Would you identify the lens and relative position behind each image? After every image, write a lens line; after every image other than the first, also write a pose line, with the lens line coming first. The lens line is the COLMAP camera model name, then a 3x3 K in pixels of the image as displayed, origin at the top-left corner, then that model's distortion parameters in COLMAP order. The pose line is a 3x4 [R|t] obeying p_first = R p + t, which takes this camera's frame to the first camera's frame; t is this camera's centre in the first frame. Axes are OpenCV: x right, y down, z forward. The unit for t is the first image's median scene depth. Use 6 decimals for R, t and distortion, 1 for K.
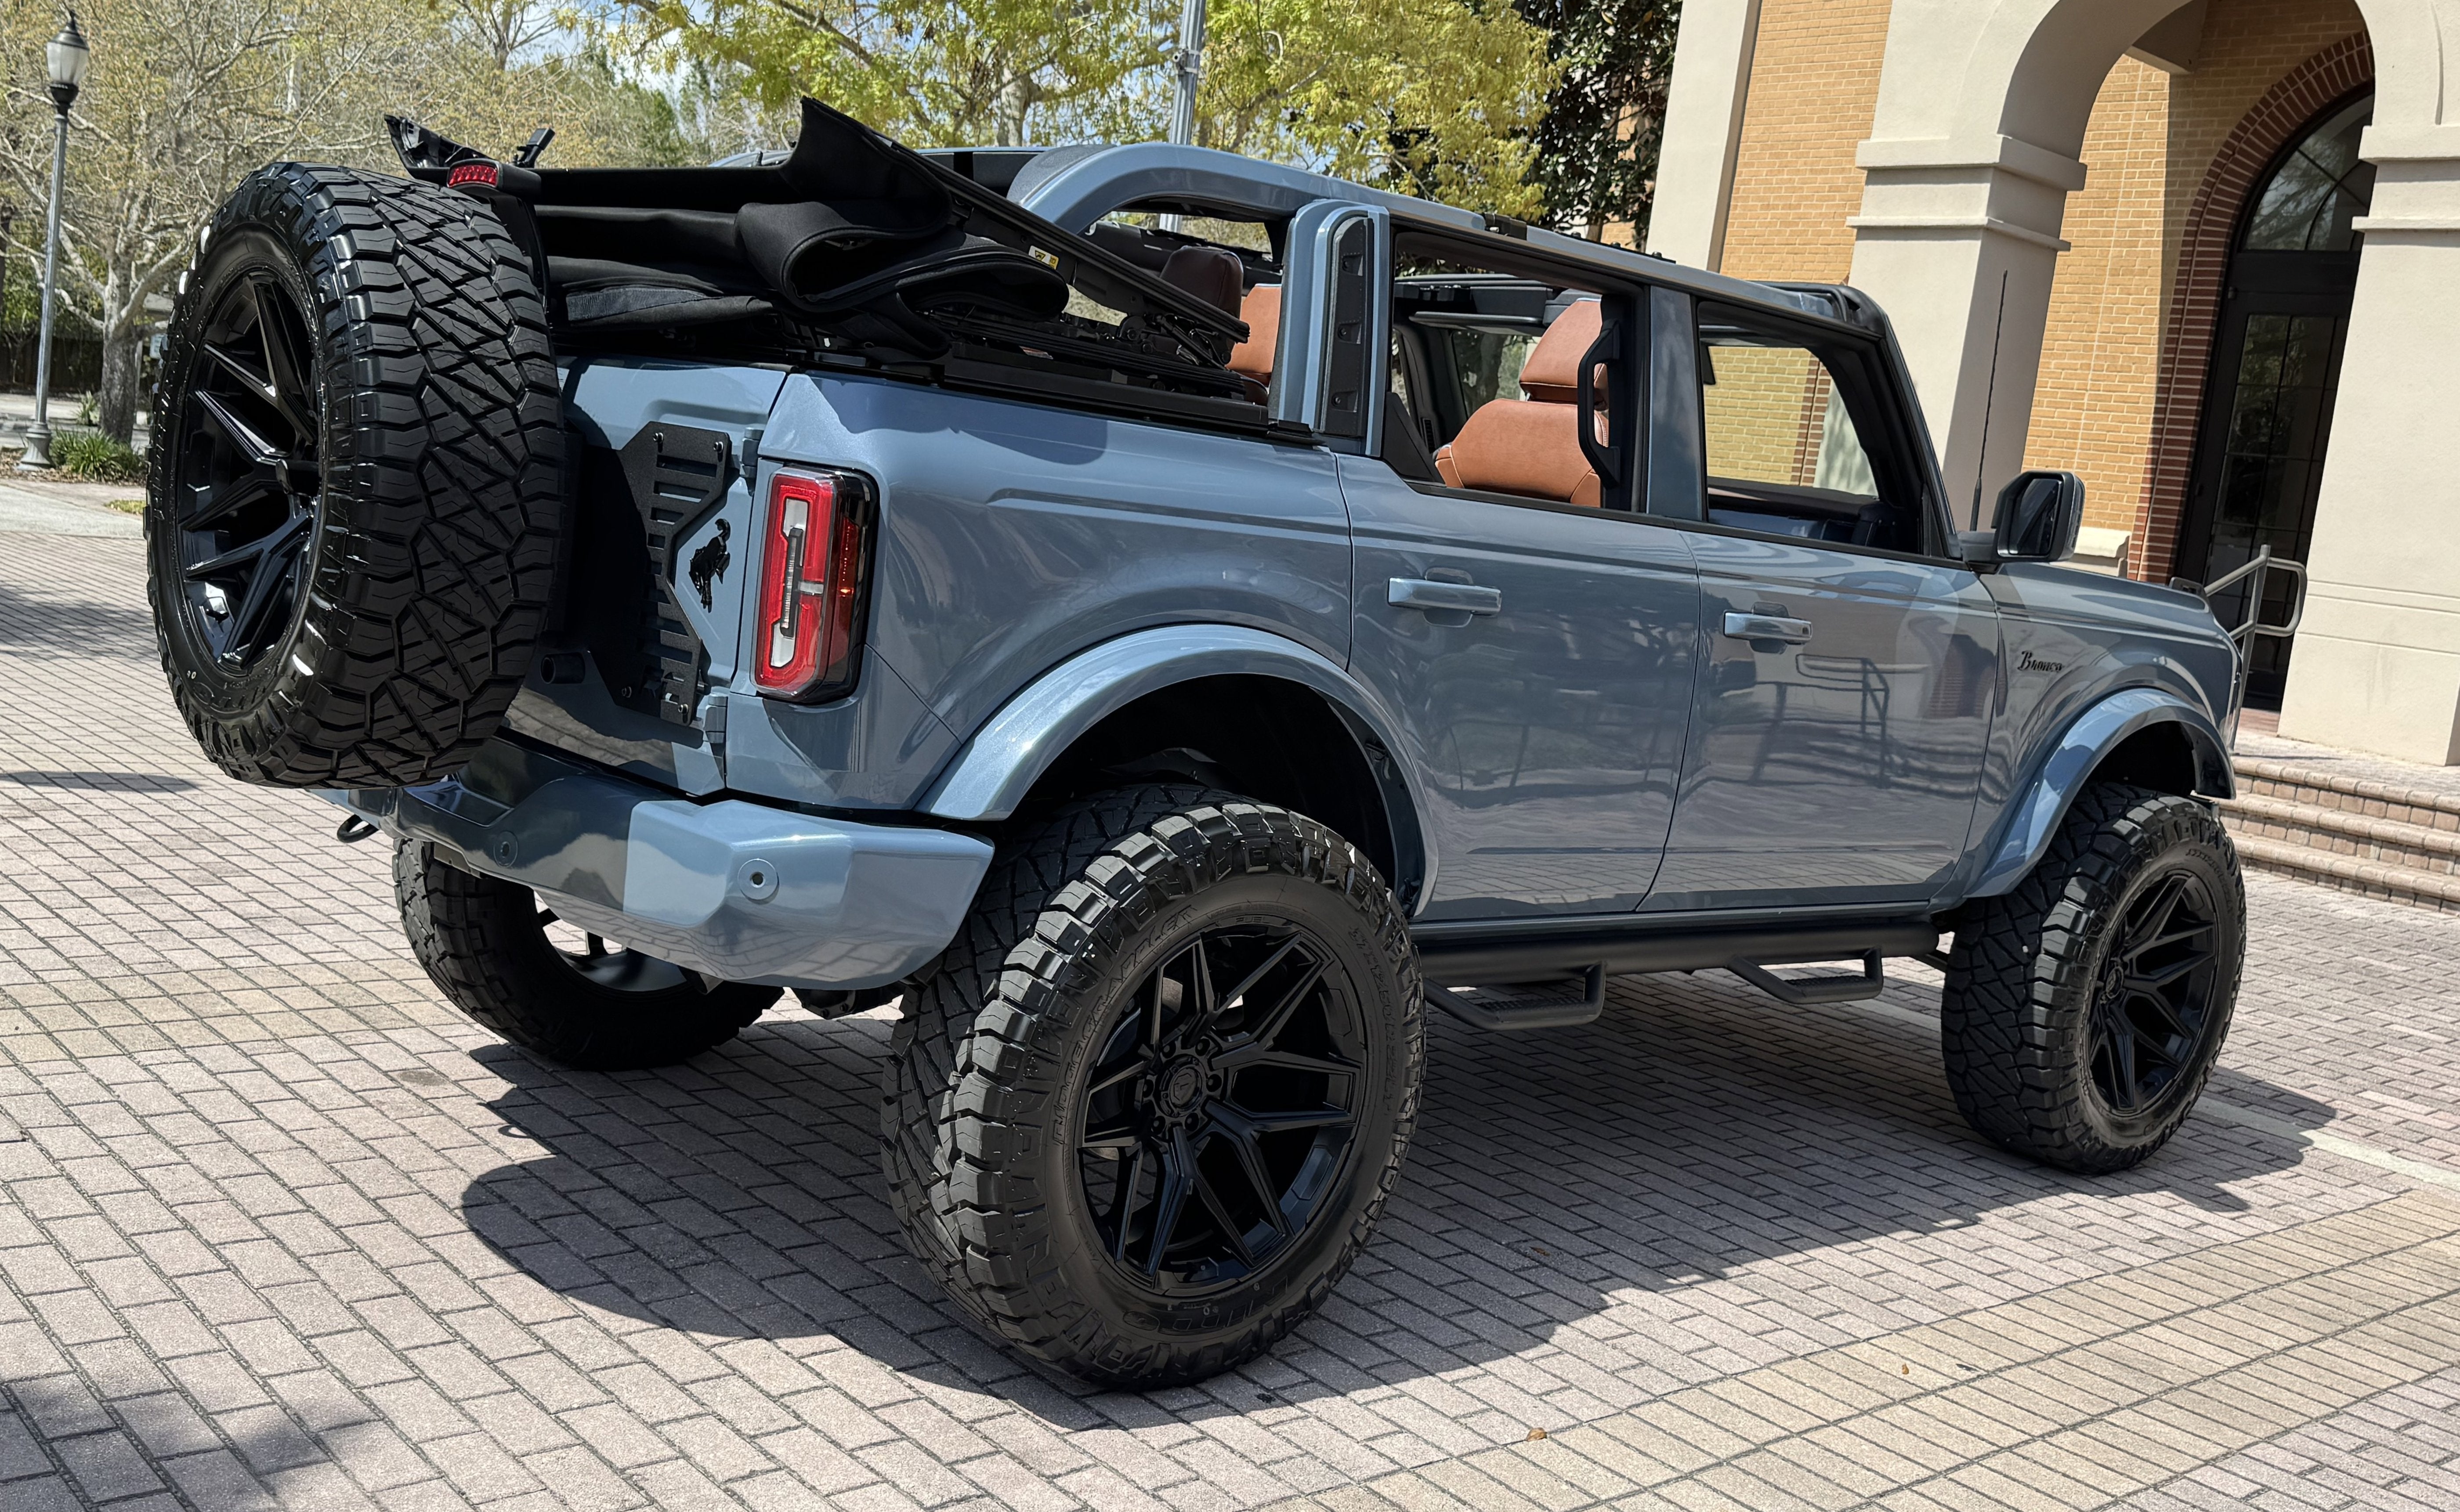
lens RADIAL K [[2336.4, 0, 1211.3], [0, 2336.4, 761.1], [0, 0, 1]] dist [-0.008561, 0.000000]
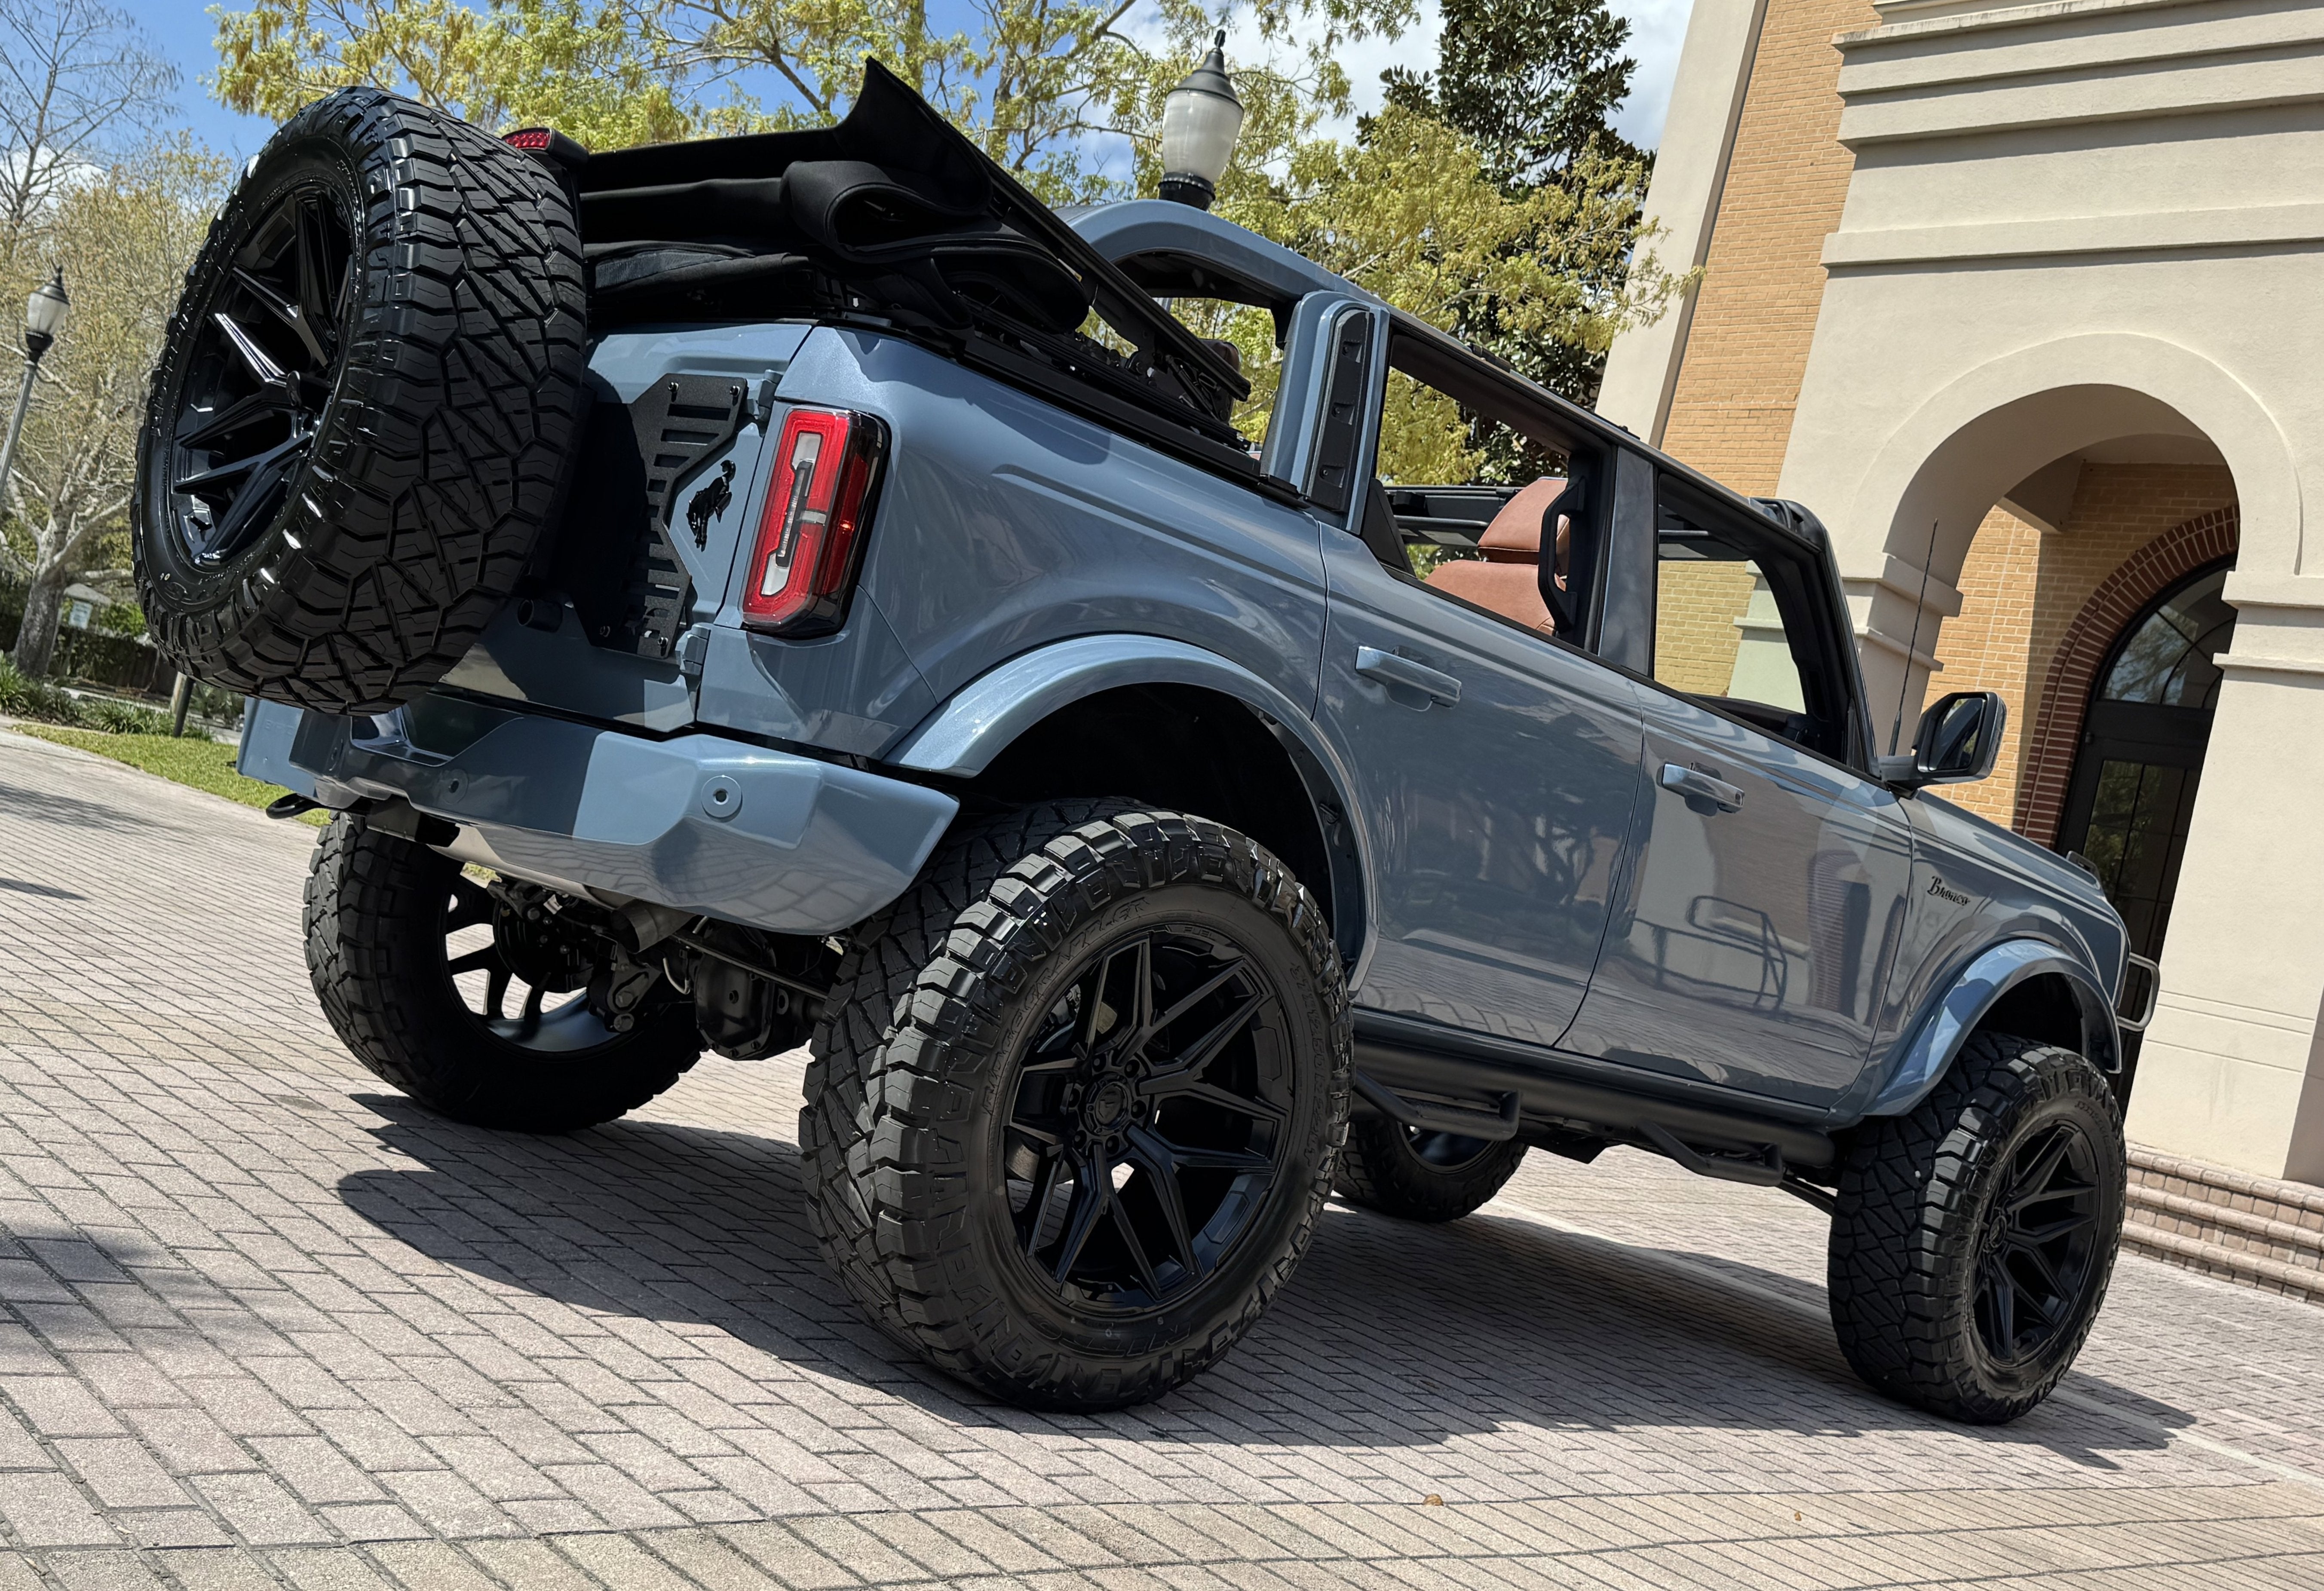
lens RADIAL K [[2285.4, 0, 1172.9], [0, 2285.4, 806.8], [0, 0, 1]] dist [-0.008314, 0.000000]
pose [[0.992975, 0.113092, 0.034794, -0.030493], [-0.106648, 0.982793, -0.150811, 0.147657], [-0.051251, 0.146041, 0.987950, 0.028867]]
